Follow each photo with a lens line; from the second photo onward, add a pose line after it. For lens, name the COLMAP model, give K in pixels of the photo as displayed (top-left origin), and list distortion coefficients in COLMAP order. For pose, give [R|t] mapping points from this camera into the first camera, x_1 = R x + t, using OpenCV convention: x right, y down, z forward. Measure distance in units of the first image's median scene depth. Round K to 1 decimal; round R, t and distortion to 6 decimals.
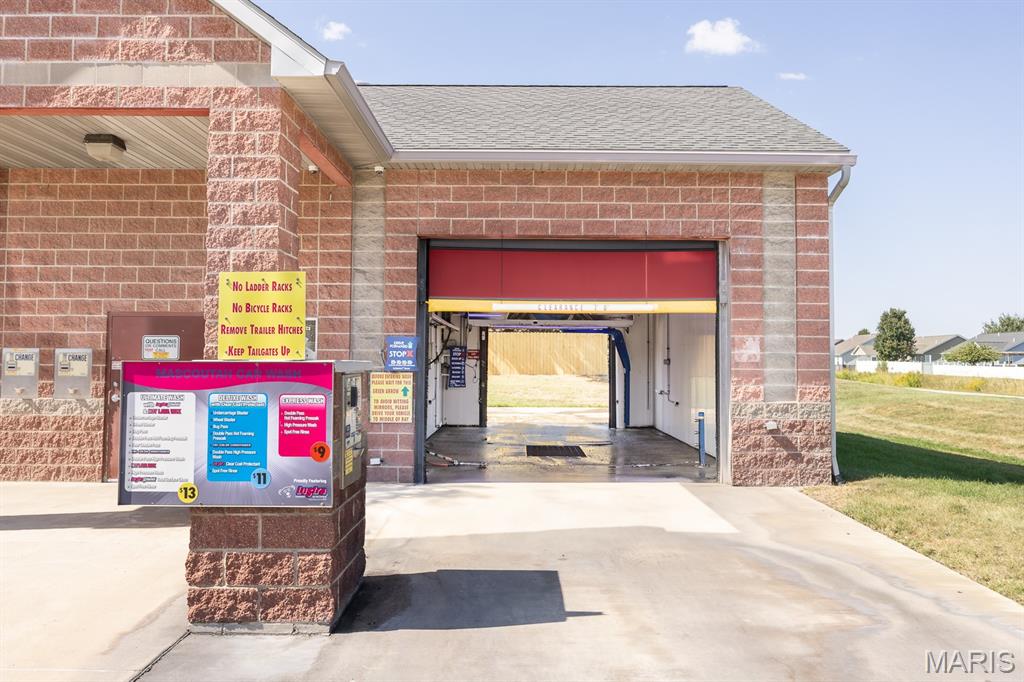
lens RADIAL K [[802.5, 0, 508.6], [0, 802.5, 319.6], [0, 0, 1]] dist [-0.008416, -0.004461]
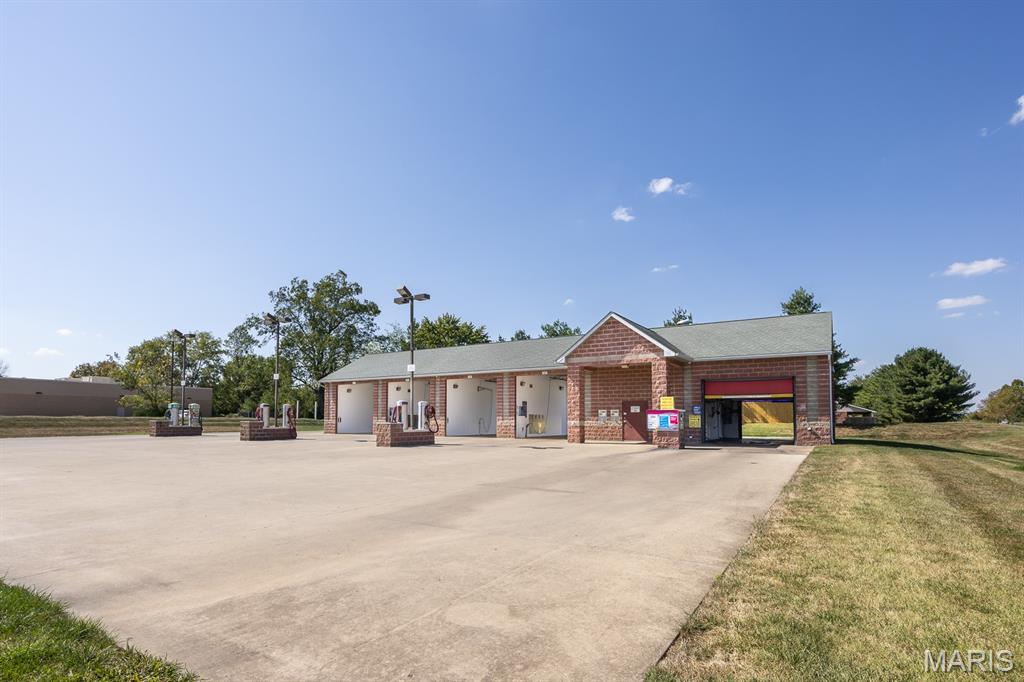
lens RADIAL K [[523.6, 0, 474.0], [0, 523.6, 394.7], [0, 0, 1]] dist [-0.002252, -0.000666]
pose [[0.828997, -0.030136, -0.558440, 0.393177], [0.030173, 0.999503, -0.009146, -0.041183], [0.558438, -0.009268, 0.829494, -1.729692]]
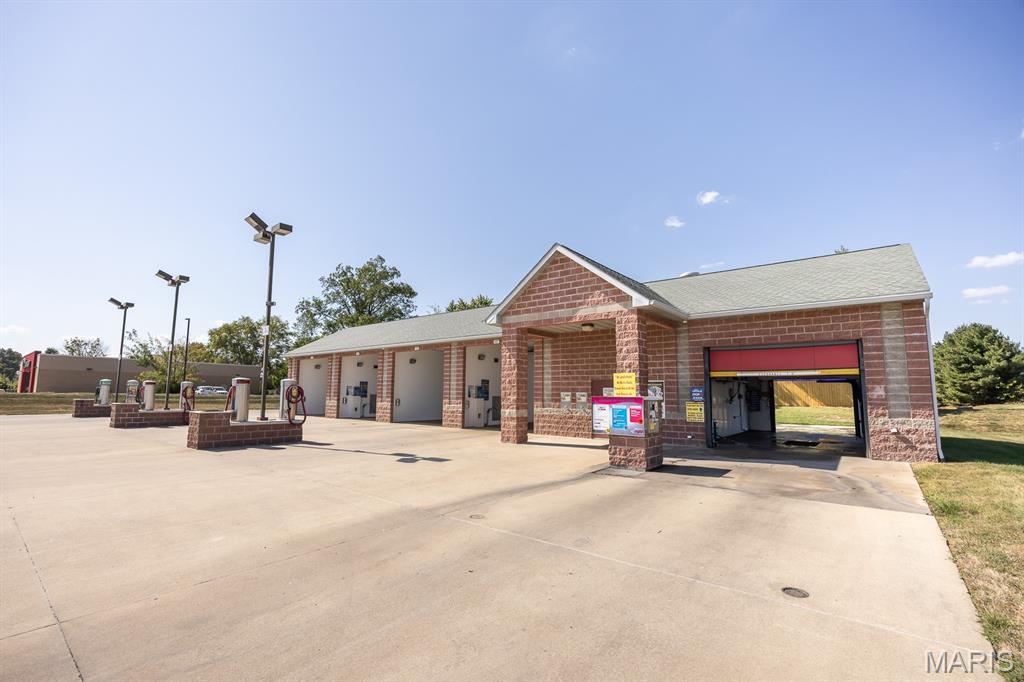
lens RADIAL K [[446.4, 0, 497.7], [0, 446.4, 343.3], [0, 0, 1]] dist [-0.015331, 0.000077]
pose [[0.773310, -0.069909, -0.630162, 0.270687], [0.026053, 0.996567, -0.078586, -0.023644], [0.633493, 0.044354, 0.772476, -0.481560]]
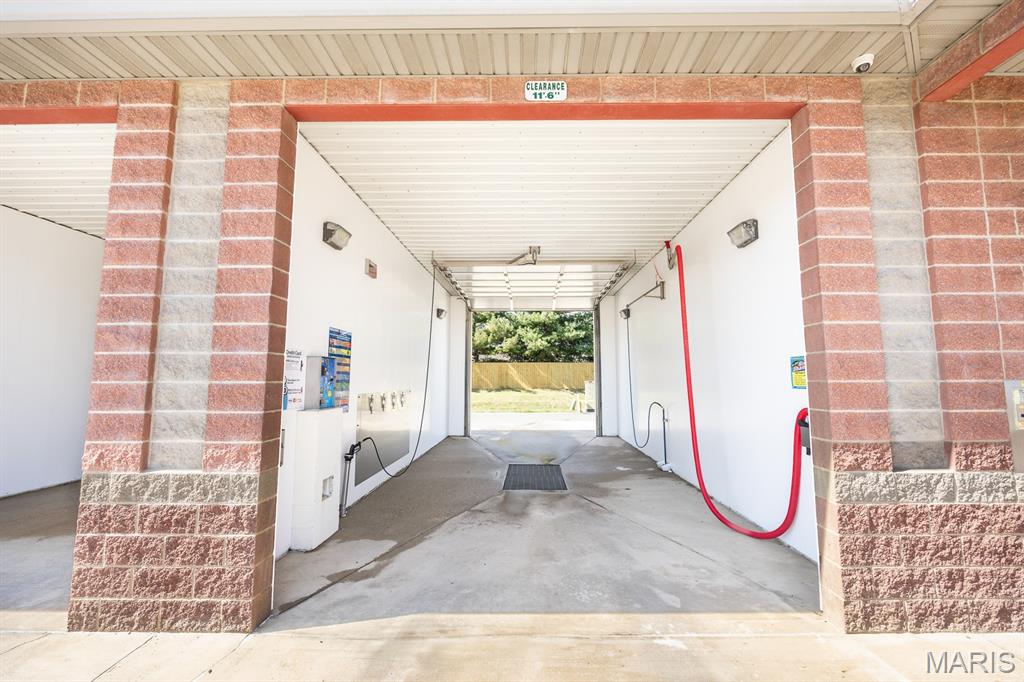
lens RADIAL K [[413.4, 0, 512.0], [0, 413.4, 341.0], [0, 0, 1]] dist [0.000142, -0.000075]
pose [[0.999726, -0.009515, -0.021382, -0.973986], [0.008645, 0.999145, -0.040438, 0.016227], [0.021748, 0.040242, 0.998953, 0.706615]]
